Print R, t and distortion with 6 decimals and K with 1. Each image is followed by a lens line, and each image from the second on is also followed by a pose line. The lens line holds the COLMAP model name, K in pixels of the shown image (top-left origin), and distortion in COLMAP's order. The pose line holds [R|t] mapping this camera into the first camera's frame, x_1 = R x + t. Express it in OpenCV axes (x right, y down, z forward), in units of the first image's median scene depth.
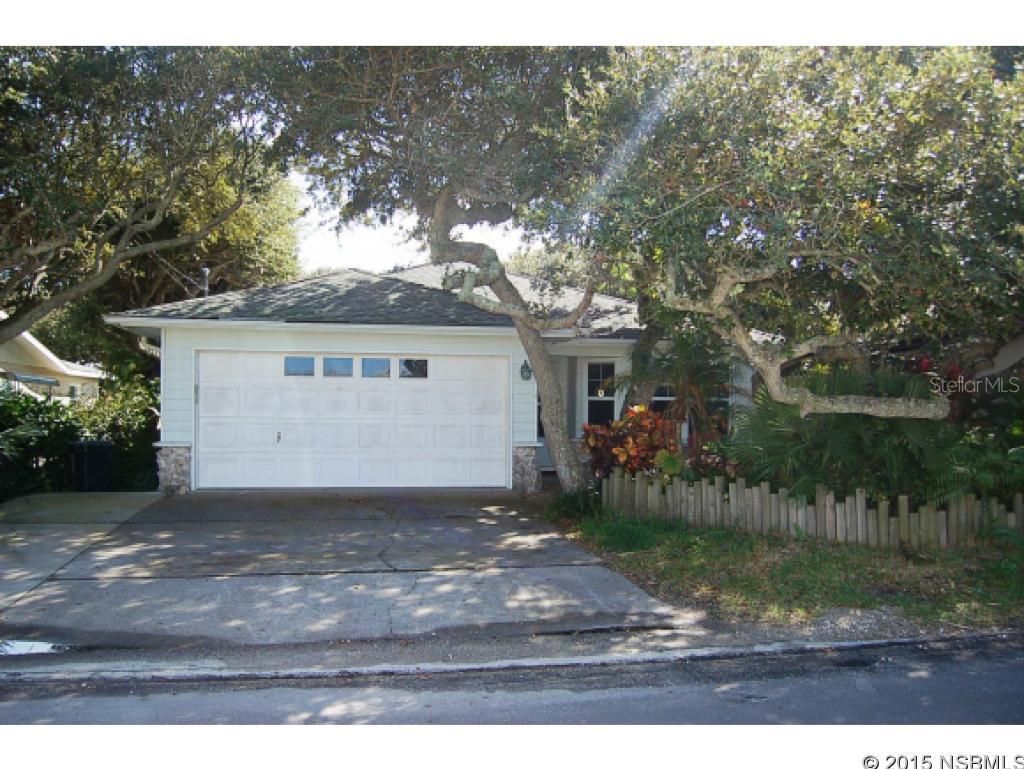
lens RADIAL K [[840.0, 0, 511.6], [0, 840.0, 381.2], [0, 0, 1]] dist [-0.071014, -0.003348]
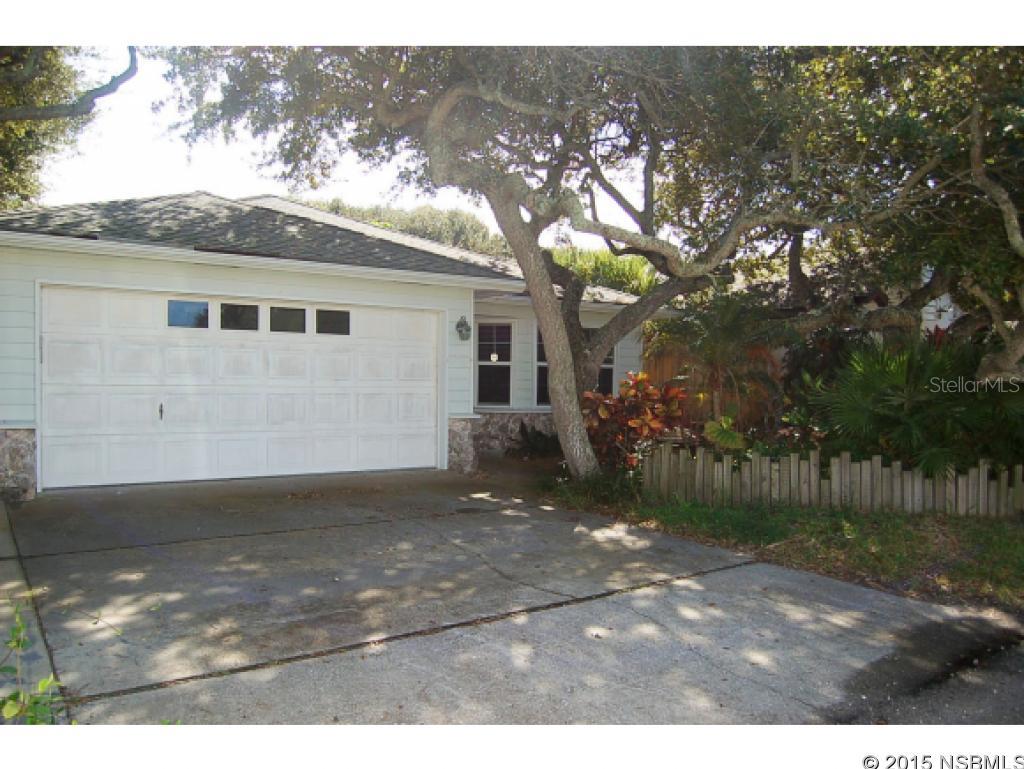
lens RADIAL K [[804.0, 0, 512.0], [0, 804.0, 390.3], [0, 0, 1]] dist [-0.083246, 0.014555]
pose [[0.905652, -0.001682, 0.424018, -0.292387], [-0.019976, 0.998713, 0.046629, 0.010643], [-0.423550, -0.050700, 0.904453, 0.257088]]
